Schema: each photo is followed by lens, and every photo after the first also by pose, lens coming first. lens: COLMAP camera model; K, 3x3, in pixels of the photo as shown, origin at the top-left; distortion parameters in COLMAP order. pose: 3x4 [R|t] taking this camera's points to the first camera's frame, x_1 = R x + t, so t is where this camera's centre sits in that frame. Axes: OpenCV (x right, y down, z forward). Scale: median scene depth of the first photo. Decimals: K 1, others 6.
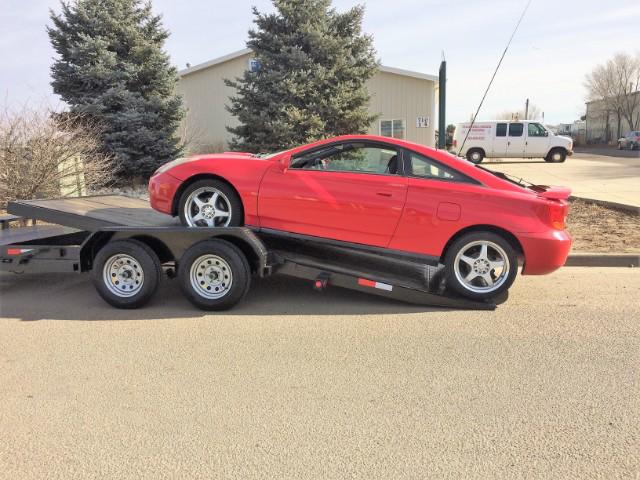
lens RADIAL K [[541.9, 0, 317.4], [0, 541.9, 247.2], [0, 0, 1]] dist [0.079050, -0.100281]
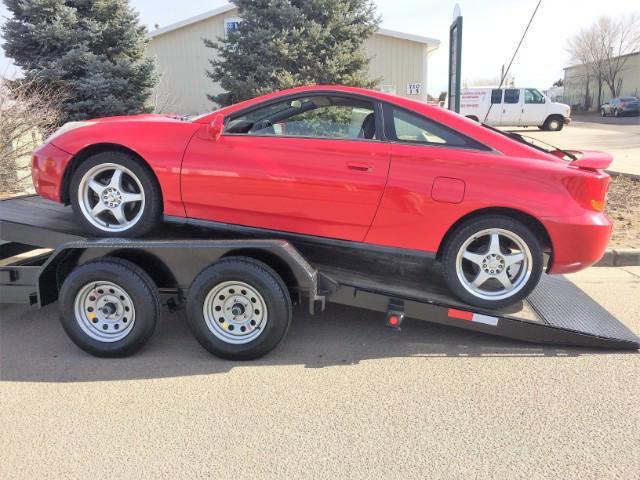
lens RADIAL K [[541.9, 0, 317.4], [0, 541.9, 247.2], [0, 0, 1]] dist [0.079050, -0.100281]
pose [[0.998539, -0.020101, 0.050153, -0.040524], [0.017340, 0.998342, 0.054888, -0.020806], [-0.051173, -0.053938, 0.997232, 0.102065]]
